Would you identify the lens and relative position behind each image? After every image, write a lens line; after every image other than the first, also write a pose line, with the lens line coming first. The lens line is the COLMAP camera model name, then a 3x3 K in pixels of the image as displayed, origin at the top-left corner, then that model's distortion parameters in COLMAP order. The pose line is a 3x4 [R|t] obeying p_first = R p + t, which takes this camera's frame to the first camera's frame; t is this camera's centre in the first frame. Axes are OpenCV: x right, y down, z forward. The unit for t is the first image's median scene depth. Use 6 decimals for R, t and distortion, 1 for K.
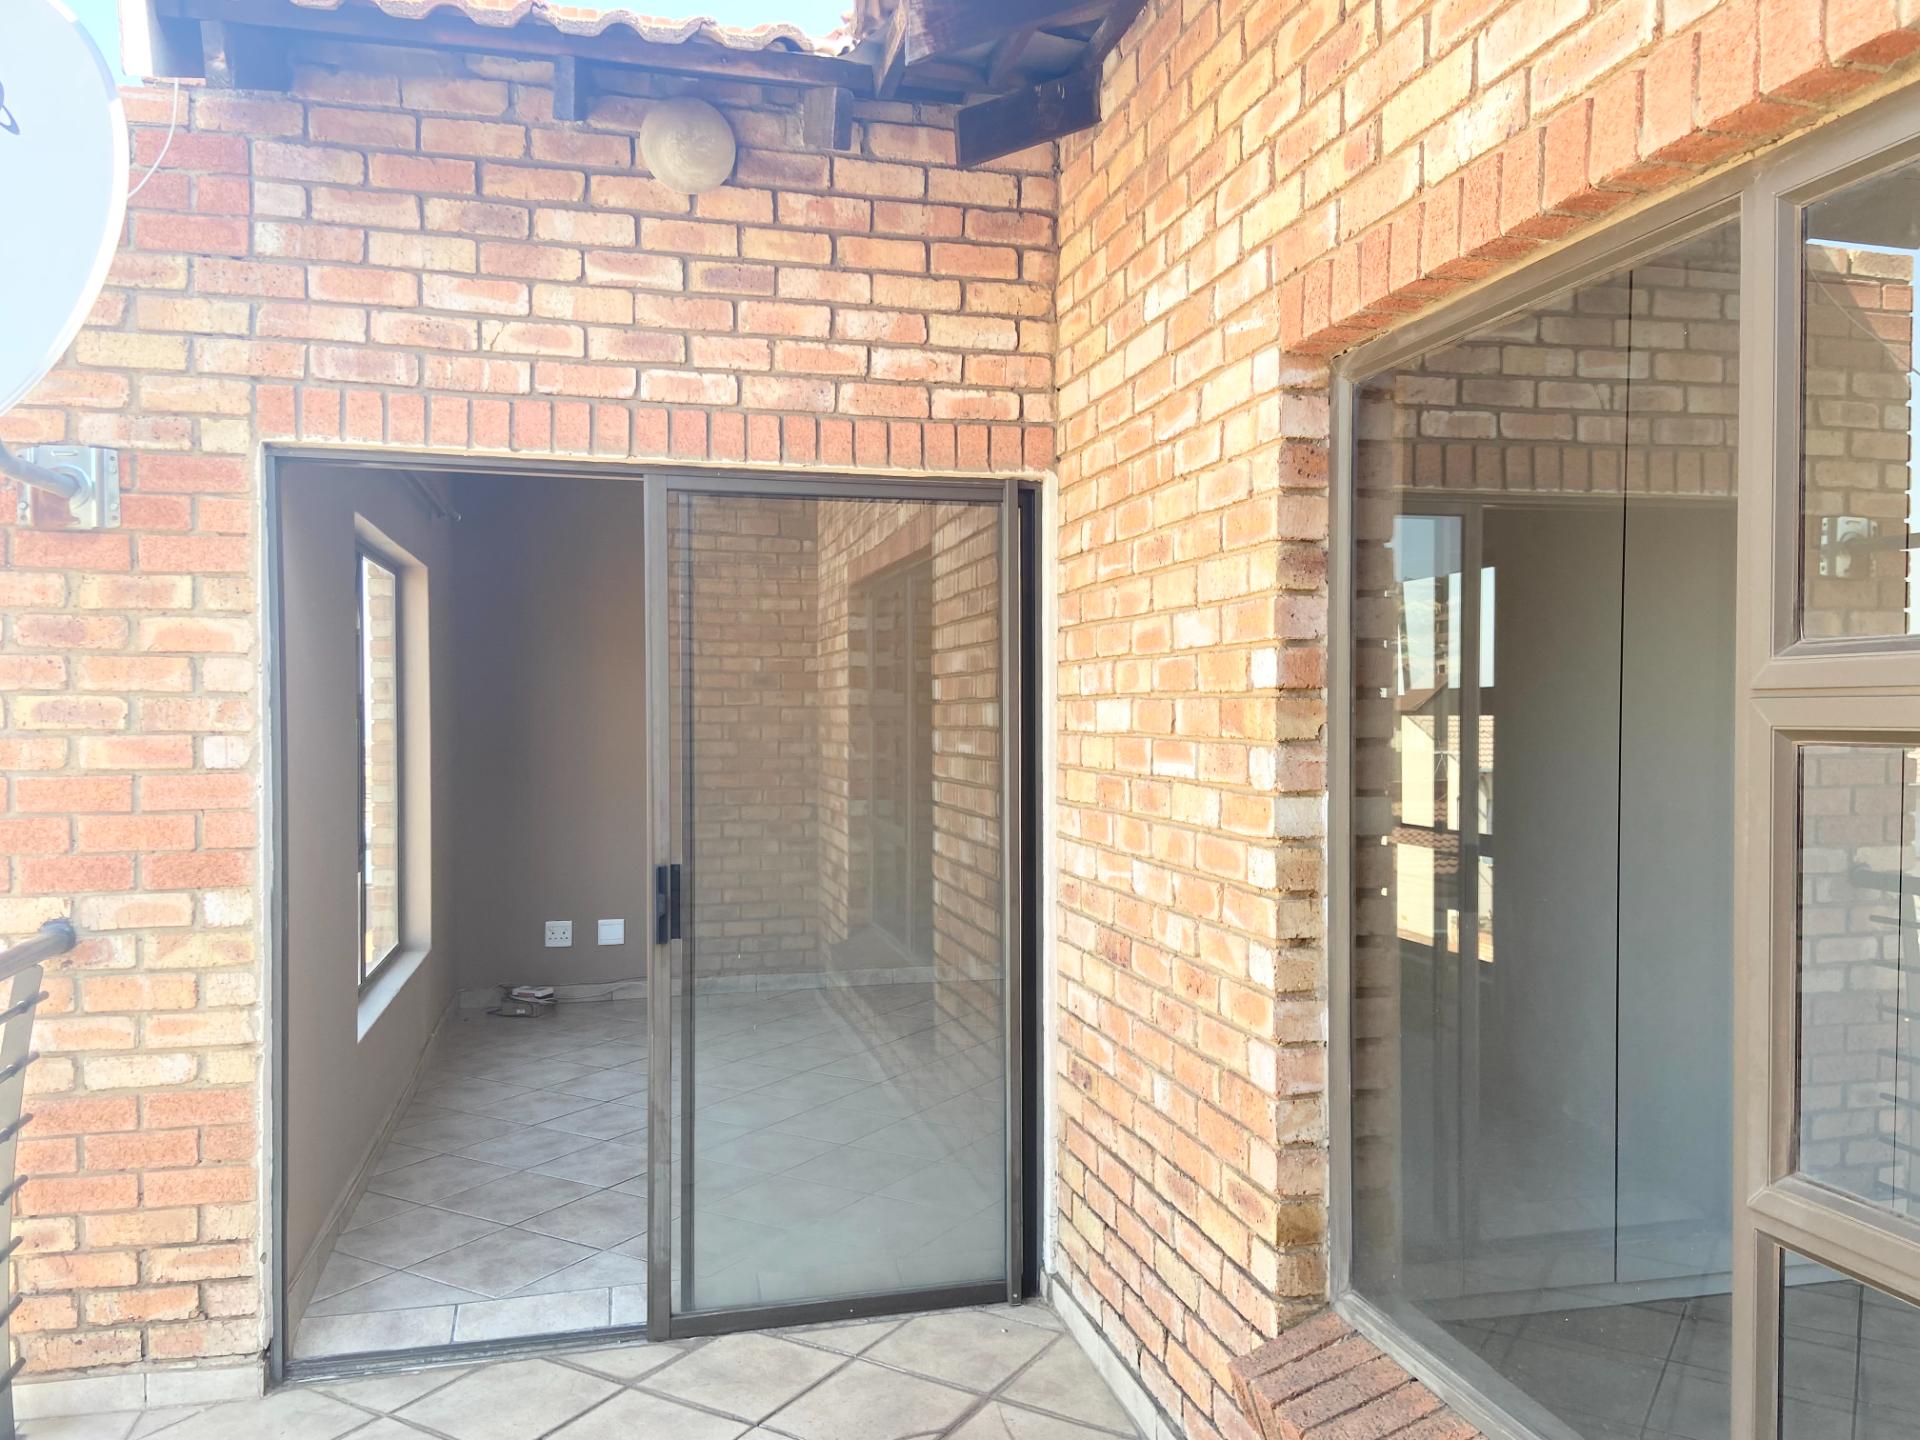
lens RADIAL K [[1452.5, 0, 960.0], [0, 1452.5, 720.0], [0, 0, 1]] dist [0.117546, -0.127453]
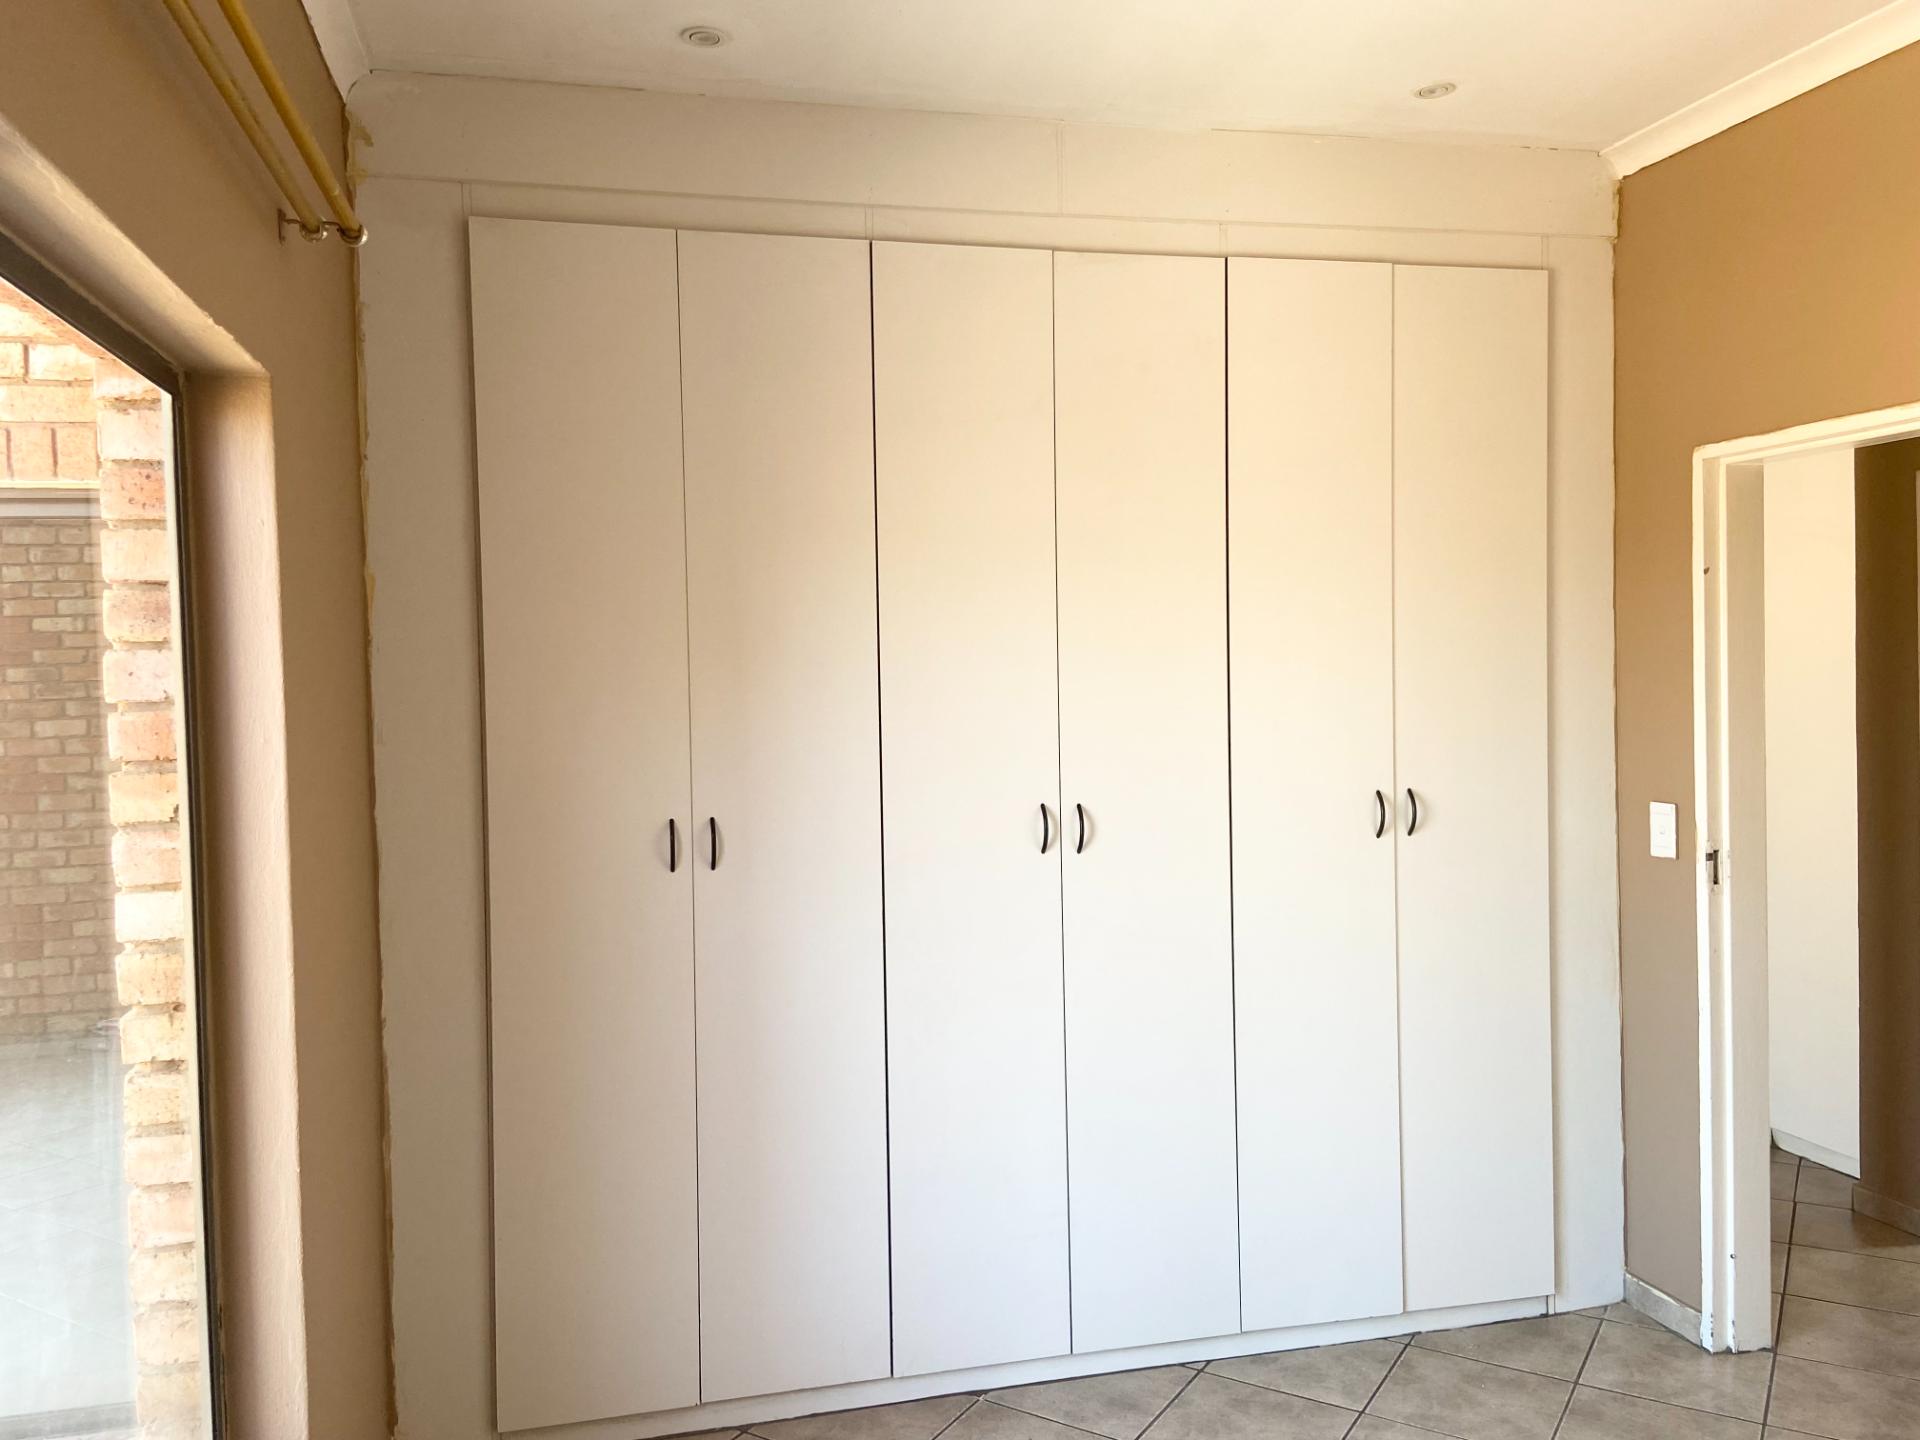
lens RADIAL K [[1452.5, 0, 960.0], [0, 1452.5, 720.0], [0, 0, 1]] dist [0.117546, -0.127453]
pose [[0.999795, -0.020269, 0.000105, 0.489398], [0.020264, 0.999648, 0.017151, -0.035570], [-0.000453, -0.017145, 0.999853, 0.110587]]
